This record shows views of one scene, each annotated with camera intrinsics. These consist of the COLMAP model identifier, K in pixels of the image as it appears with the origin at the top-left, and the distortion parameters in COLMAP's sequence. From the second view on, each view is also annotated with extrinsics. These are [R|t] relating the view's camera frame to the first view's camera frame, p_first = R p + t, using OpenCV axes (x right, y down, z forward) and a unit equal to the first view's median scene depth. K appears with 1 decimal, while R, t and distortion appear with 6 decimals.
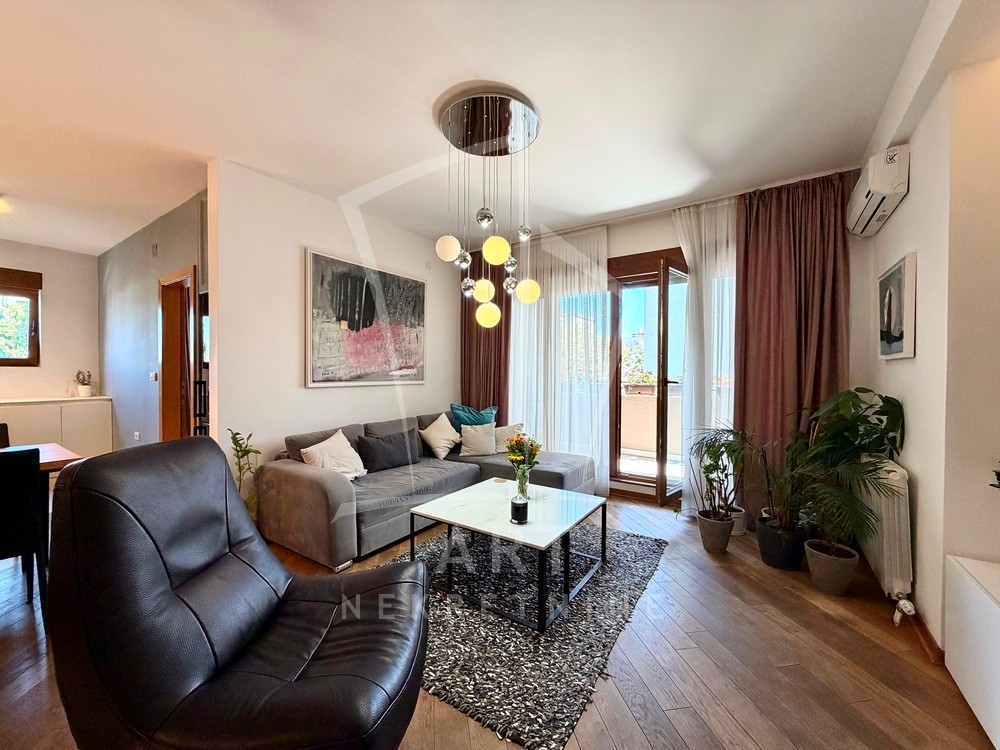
lens RADIAL K [[401.6, 0, 494.1], [0, 401.6, 375.7], [0, 0, 1]] dist [0.003590, -0.000173]
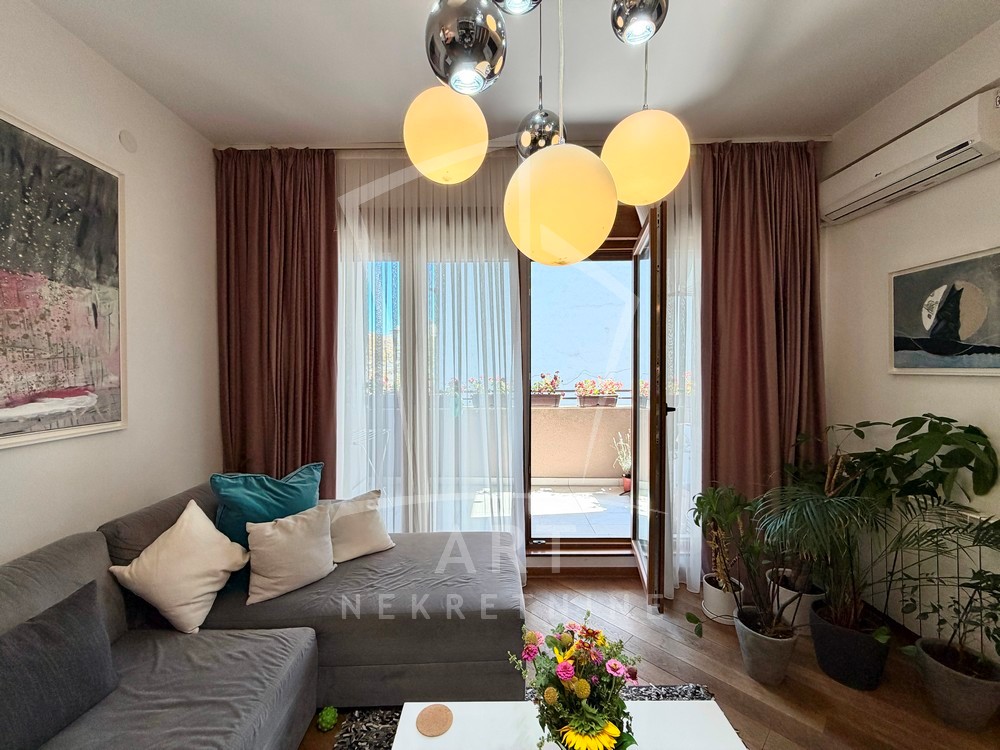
lens RADIAL K [[401.6, 0, 495.9], [0, 401.6, 375.4], [0, 0, 1]] dist [0.003590, -0.000173]
pose [[0.825033, -0.021453, 0.564677, -0.099288], [0.015851, 0.999764, 0.014822, -0.037179], [-0.564862, -0.003278, 0.825179, 0.489121]]
